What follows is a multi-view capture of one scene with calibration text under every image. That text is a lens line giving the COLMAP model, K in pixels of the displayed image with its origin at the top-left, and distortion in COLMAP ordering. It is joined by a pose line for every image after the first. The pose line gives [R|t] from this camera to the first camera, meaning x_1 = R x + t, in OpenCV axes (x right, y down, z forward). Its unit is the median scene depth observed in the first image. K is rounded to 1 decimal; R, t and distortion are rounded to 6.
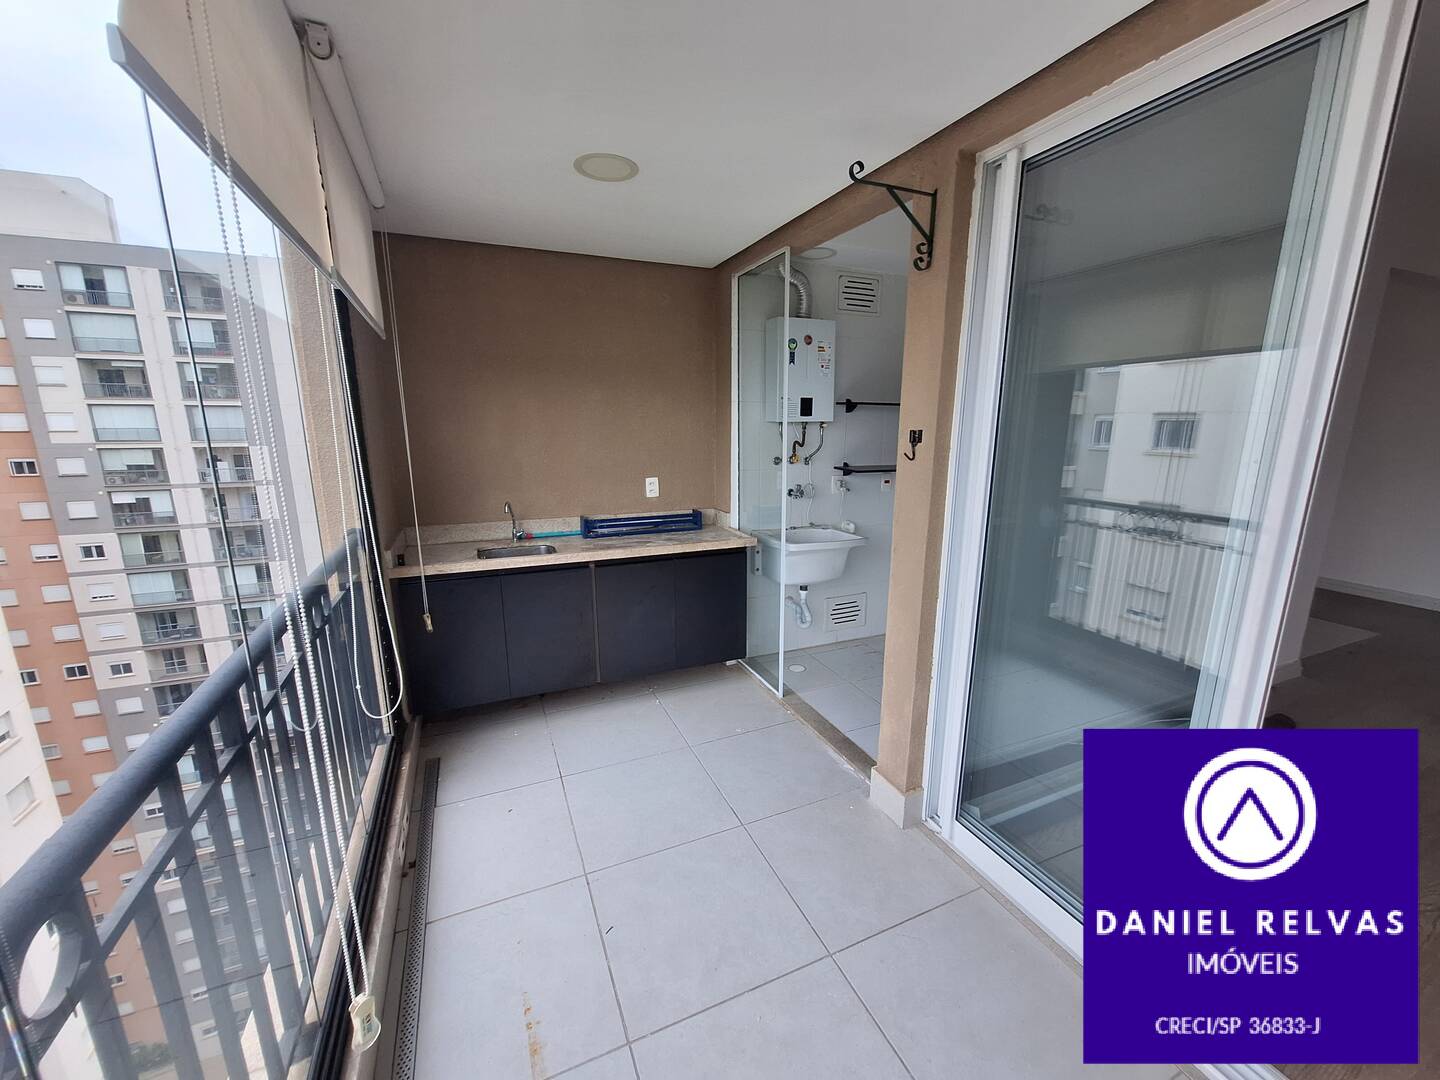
lens RADIAL K [[566.3, 0, 727.6], [0, 566.3, 538.4], [0, 0, 1]] dist [-0.009855, 0.000707]
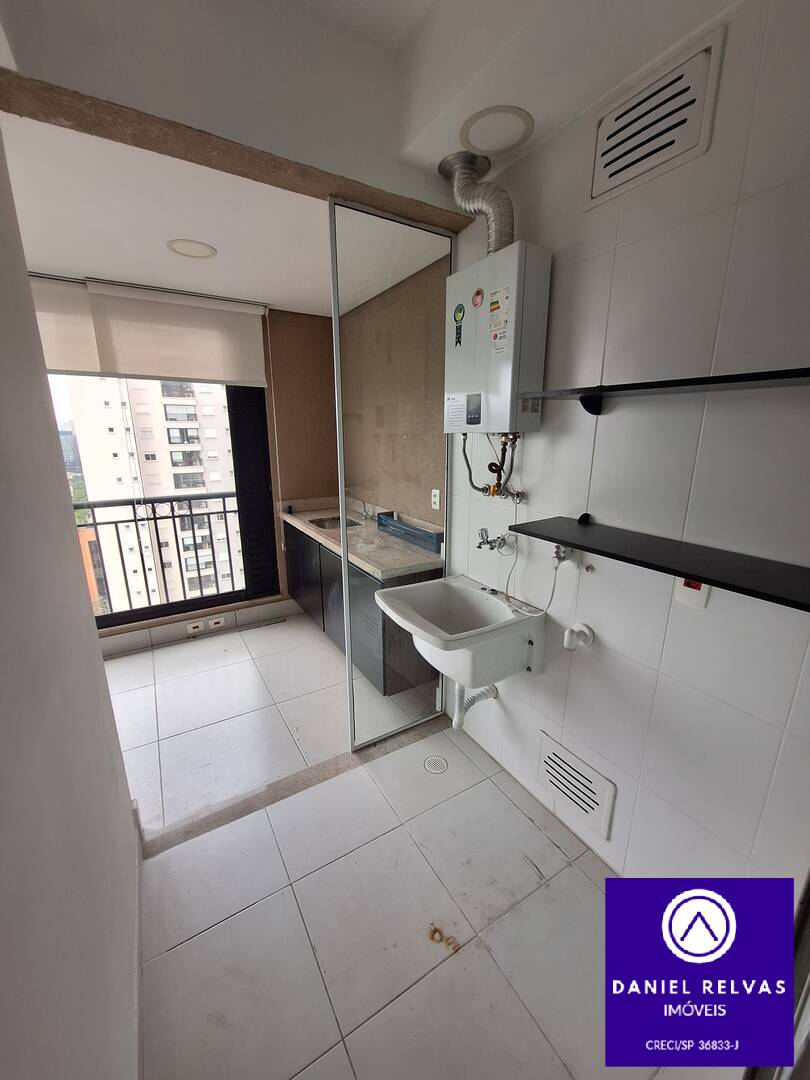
lens RADIAL K [[424.7, 0, 396.2], [0, 424.7, 545.5], [0, 0, 1]] dist [-0.009855, 0.000707]
pose [[0.114203, 0.254541, -0.960295, 0.598086], [-0.201009, 0.952547, 0.228582, -0.170611], [0.972910, 0.166923, 0.159948, 0.826626]]
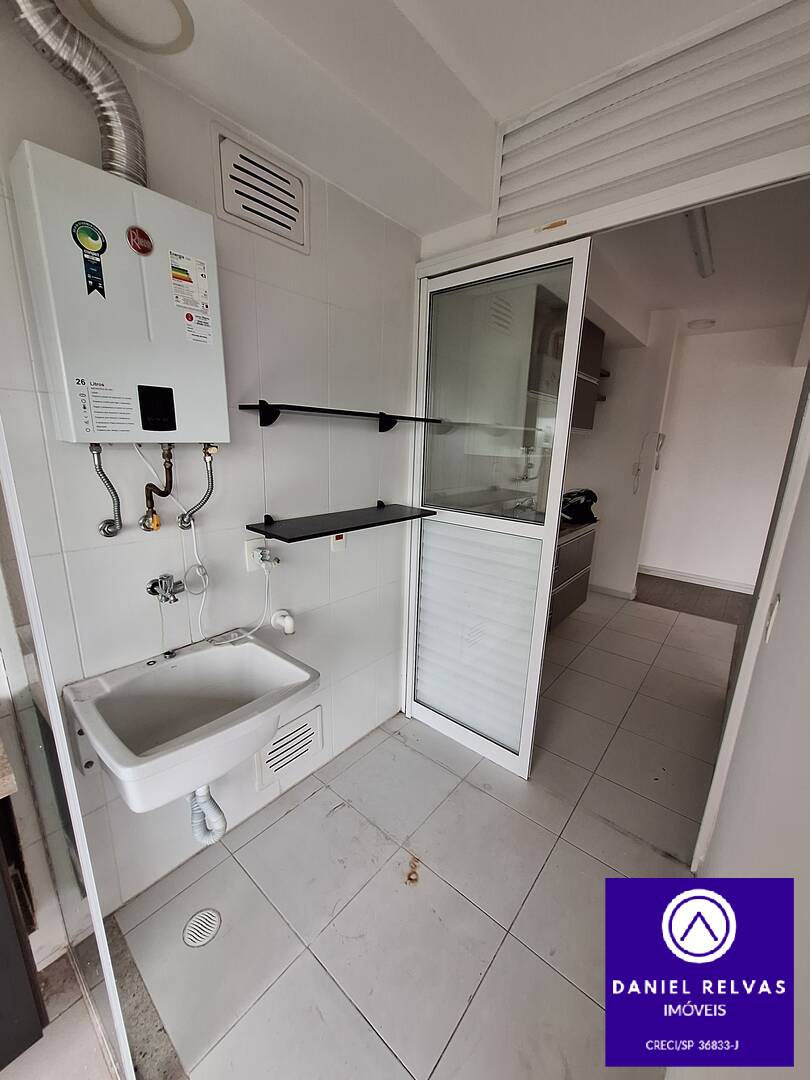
lens RADIAL K [[424.7, 0, 400.9], [0, 424.7, 543.1], [0, 0, 1]] dist [-0.009855, 0.000707]
pose [[0.896716, -0.084244, 0.434516, 0.150161], [0.065127, 0.996147, 0.058728, -0.130586], [-0.437789, -0.024364, 0.898747, 0.597418]]
